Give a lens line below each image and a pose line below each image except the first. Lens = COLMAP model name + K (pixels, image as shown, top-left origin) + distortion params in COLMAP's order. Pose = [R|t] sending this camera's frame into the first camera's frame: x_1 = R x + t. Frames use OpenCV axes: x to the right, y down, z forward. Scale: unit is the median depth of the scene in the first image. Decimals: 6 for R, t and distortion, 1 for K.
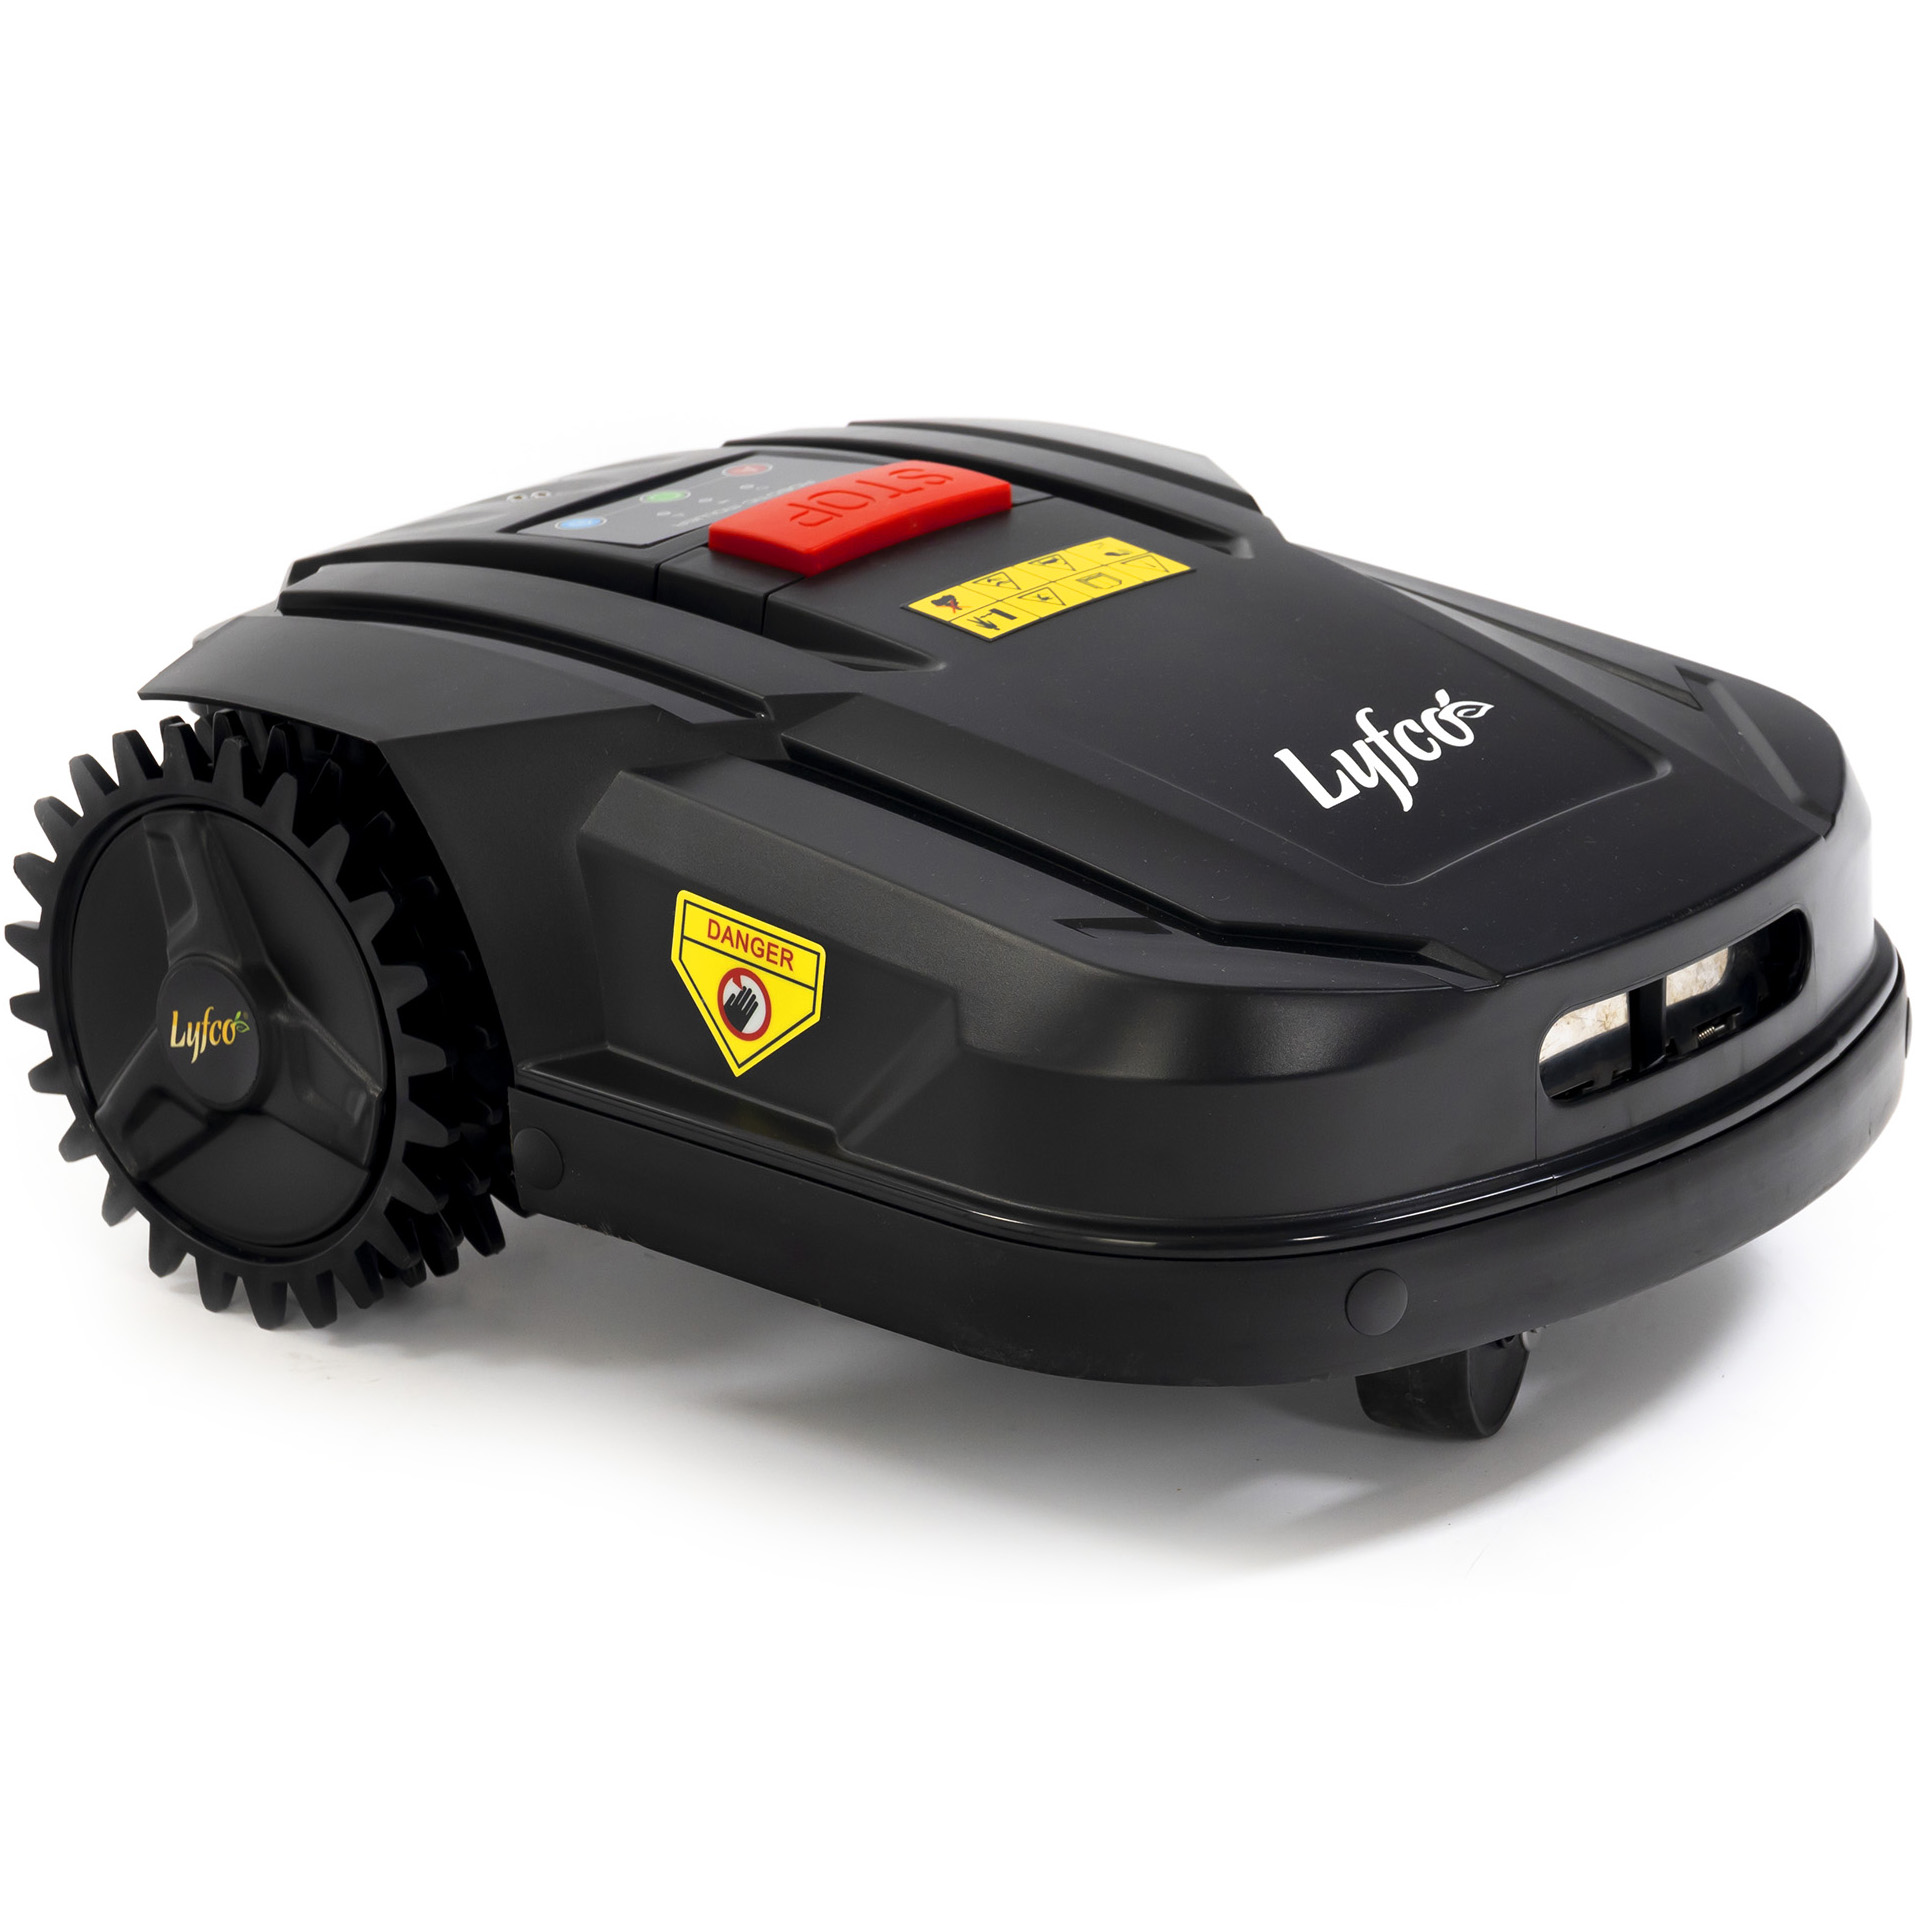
lens RADIAL K [[4883.1, 0, 950.7], [0, 4883.1, 959.3], [0, 0, 1]] dist [0.010129, 0.000000]
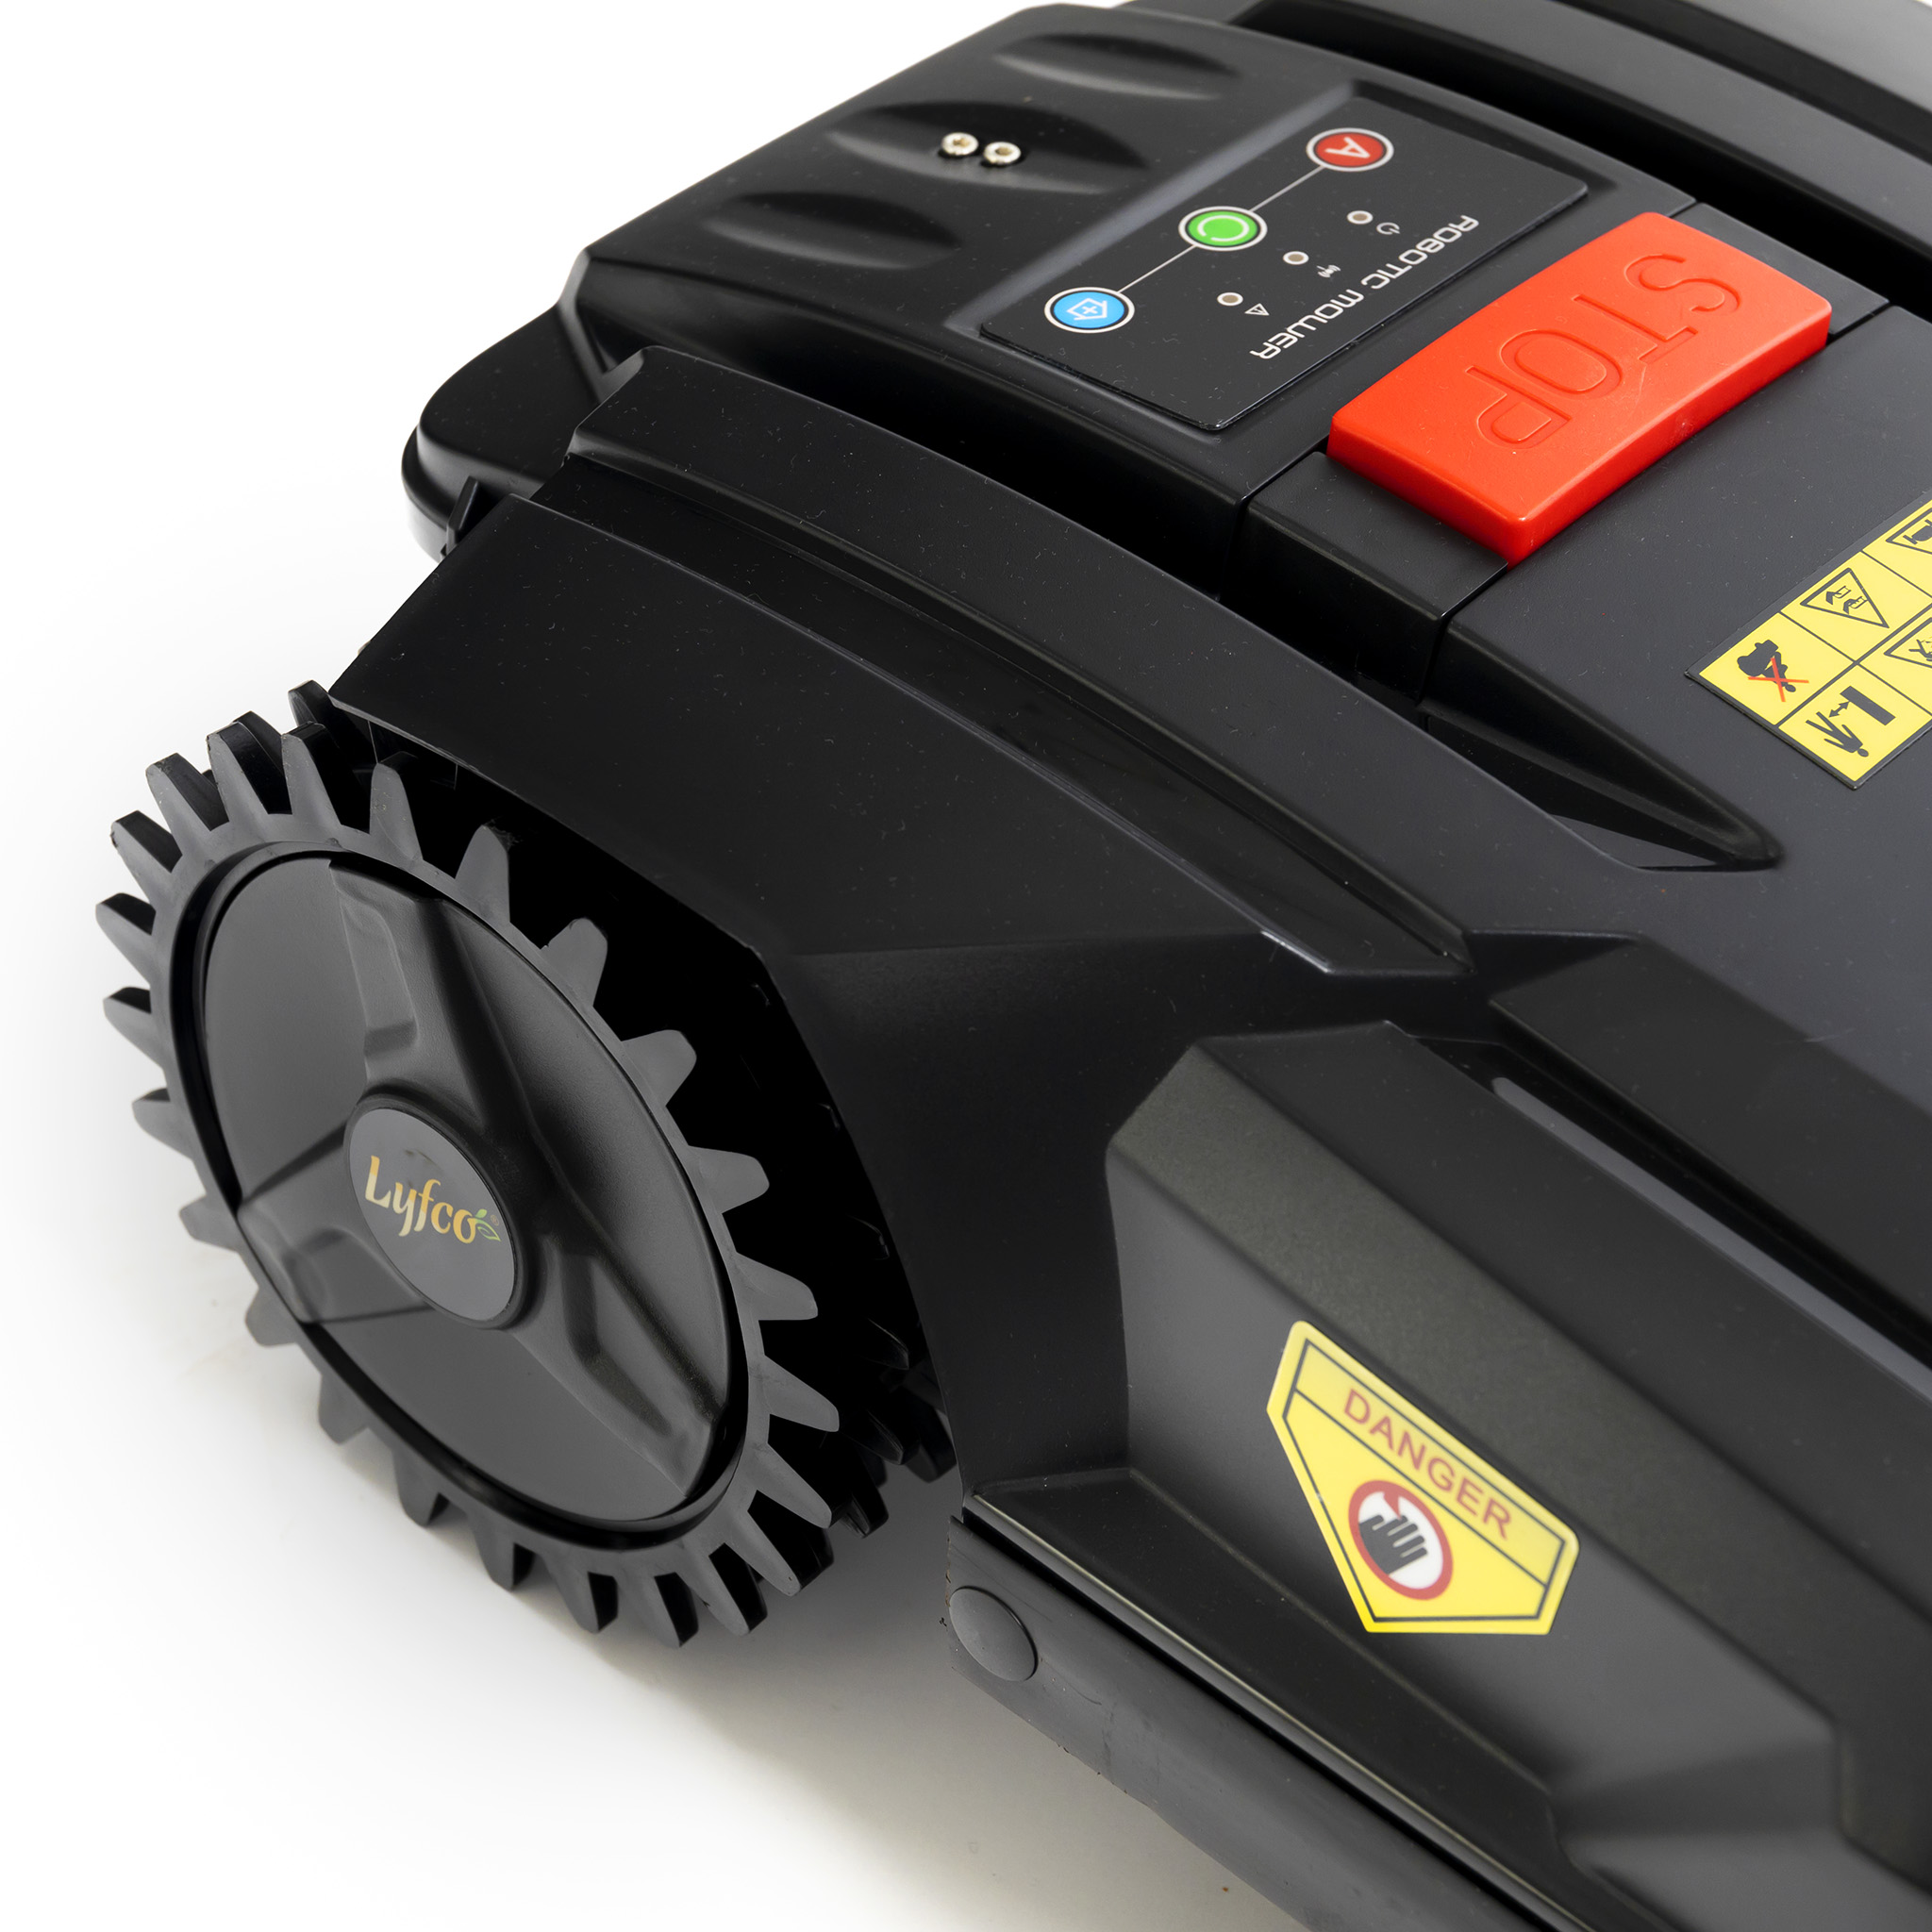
lens RADIAL K [[4926.4, 0, 971.3], [0, 4926.4, 961.4], [0, 0, 1]] dist [0.010129, 0.000000]
pose [[0.996899, 0.077730, -0.012282, -0.088282], [-0.071454, 0.959482, 0.272559, -0.201780], [0.032970, -0.270836, 0.962061, 0.468746]]
